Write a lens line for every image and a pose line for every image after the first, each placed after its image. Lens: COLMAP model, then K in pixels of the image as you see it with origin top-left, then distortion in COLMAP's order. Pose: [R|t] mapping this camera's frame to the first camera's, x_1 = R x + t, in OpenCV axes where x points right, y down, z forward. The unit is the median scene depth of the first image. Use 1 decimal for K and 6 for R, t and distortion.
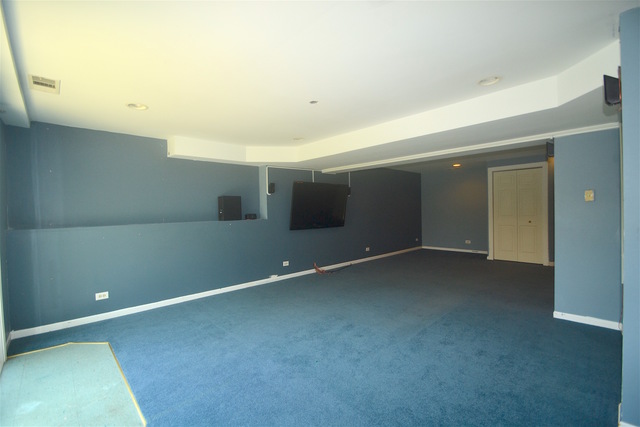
lens RADIAL K [[286.7, 0, 314.8], [0, 286.7, 215.1], [0, 0, 1]] dist [0.016716, -0.015608]
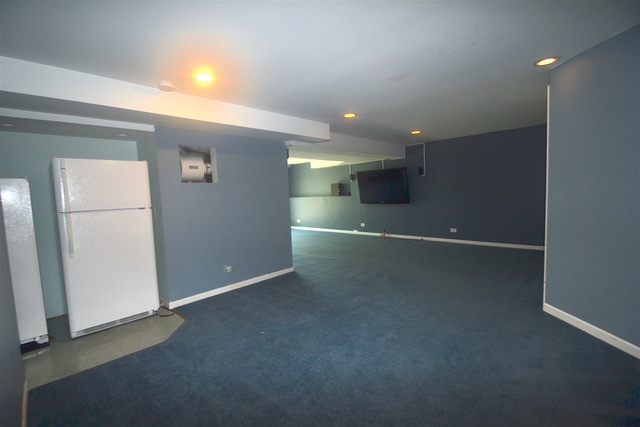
lens RADIAL K [[286.7, 0, 314.8], [0, 286.7, 215.1], [0, 0, 1]] dist [0.016716, -0.015608]
pose [[0.050285, 0.086708, -0.994964, 1.336403], [0.009041, 0.996144, 0.087268, -0.019817], [0.998694, -0.013384, 0.049308, 0.622566]]
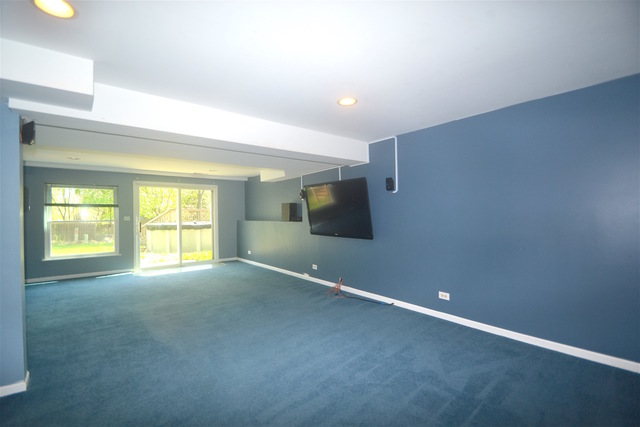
lens RADIAL K [[286.7, 0, 314.8], [0, 286.7, 215.1], [0, 0, 1]] dist [0.016716, -0.015608]
pose [[-0.066735, 0.013977, -0.997673, 0.848431], [-0.018854, 0.999706, 0.015266, -0.027145], [0.997593, 0.019829, -0.066452, 0.995547]]
